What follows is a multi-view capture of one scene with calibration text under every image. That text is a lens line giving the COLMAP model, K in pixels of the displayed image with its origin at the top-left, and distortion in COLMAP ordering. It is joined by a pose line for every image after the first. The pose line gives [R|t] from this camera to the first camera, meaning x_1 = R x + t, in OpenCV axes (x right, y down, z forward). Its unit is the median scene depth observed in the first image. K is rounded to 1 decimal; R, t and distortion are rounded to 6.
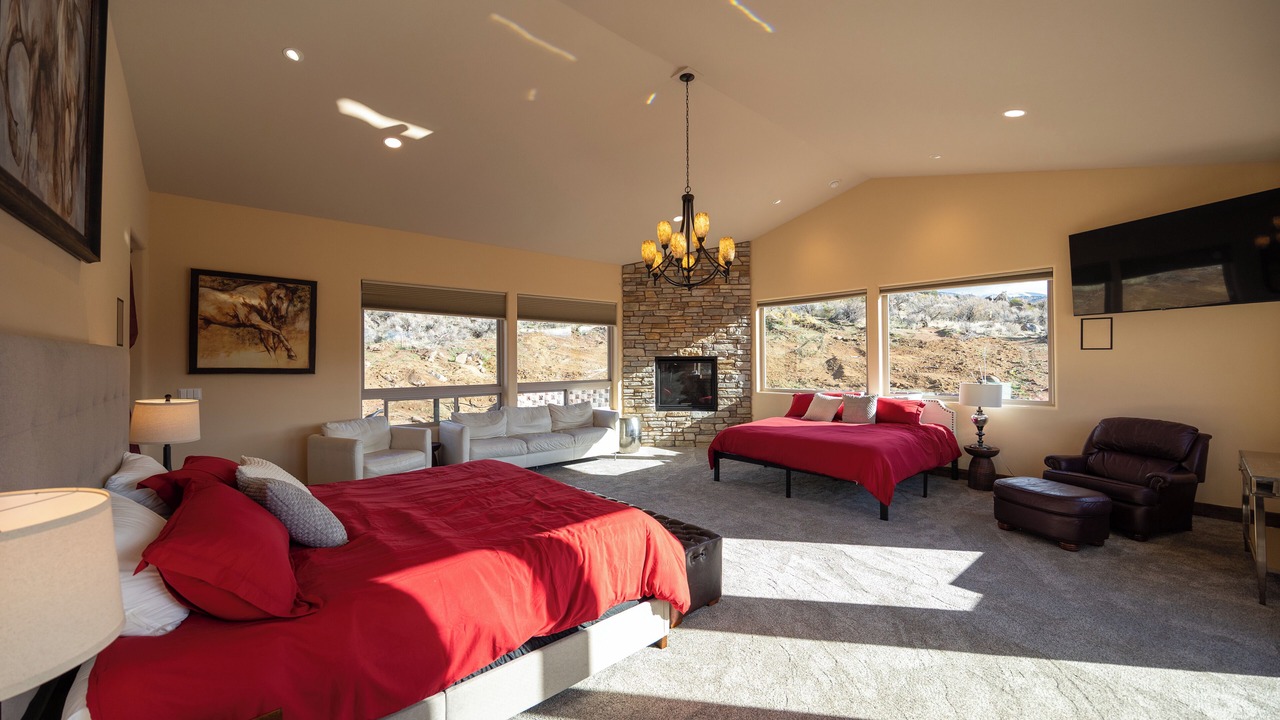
lens RADIAL K [[484.2, 0, 644.8], [0, 484.2, 356.1], [0, 0, 1]] dist [-0.001128, -0.000157]
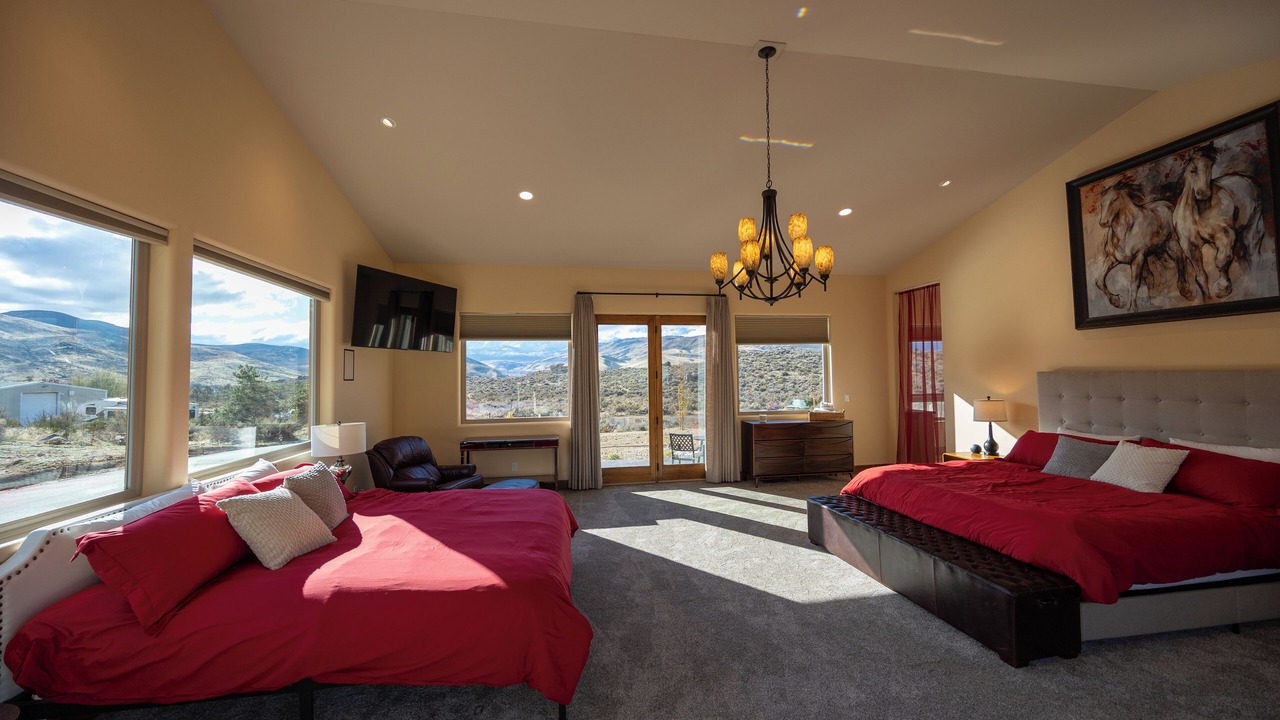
lens RADIAL K [[484.2, 0, 644.8], [0, 484.2, 356.1], [0, 0, 1]] dist [-0.001128, -0.000157]
pose [[-0.849886, 0.036723, 0.525686, -0.080061], [0.013712, 0.998772, -0.047603, -0.006108], [-0.526789, -0.033249, -0.849346, 0.935619]]
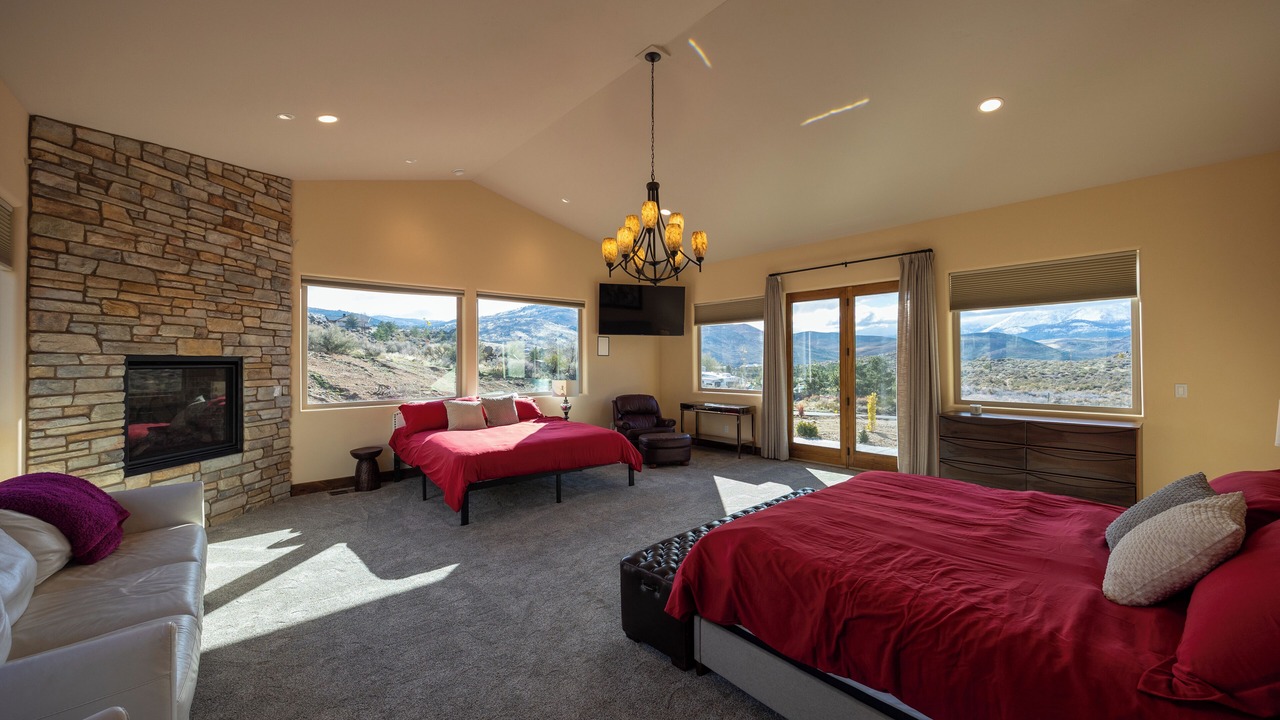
lens RADIAL K [[484.2, 0, 644.8], [0, 484.2, 356.1], [0, 0, 1]] dist [-0.001128, -0.000157]
pose [[-0.007244, 0.014751, 0.999865, -0.431758], [-0.004078, 0.999882, -0.014781, 0.006500], [-0.999965, -0.004185, -0.007183, 0.529027]]
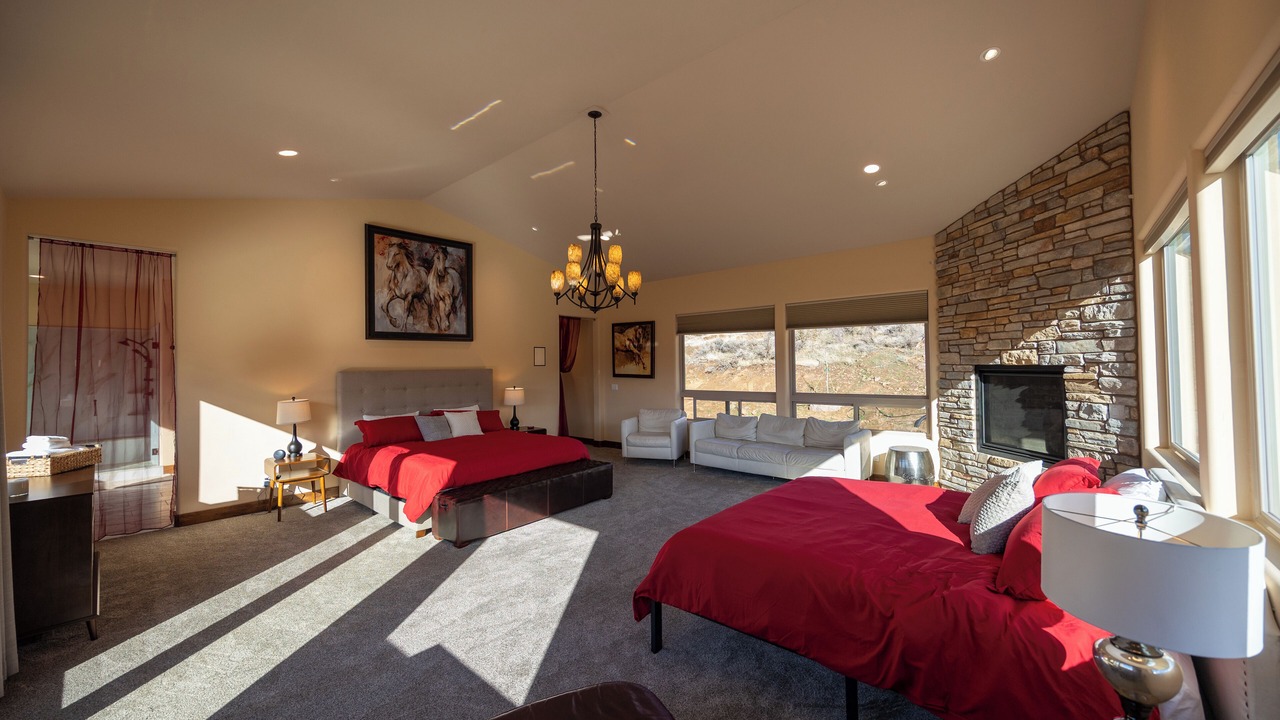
lens RADIAL K [[484.2, 0, 644.8], [0, 484.2, 356.1], [0, 0, 1]] dist [-0.001128, -0.000157]
pose [[0.137425, -0.013936, -0.990414, 0.597741], [0.022348, 0.999690, -0.010965, -0.013663], [0.990260, -0.020627, 0.137694, 0.490351]]
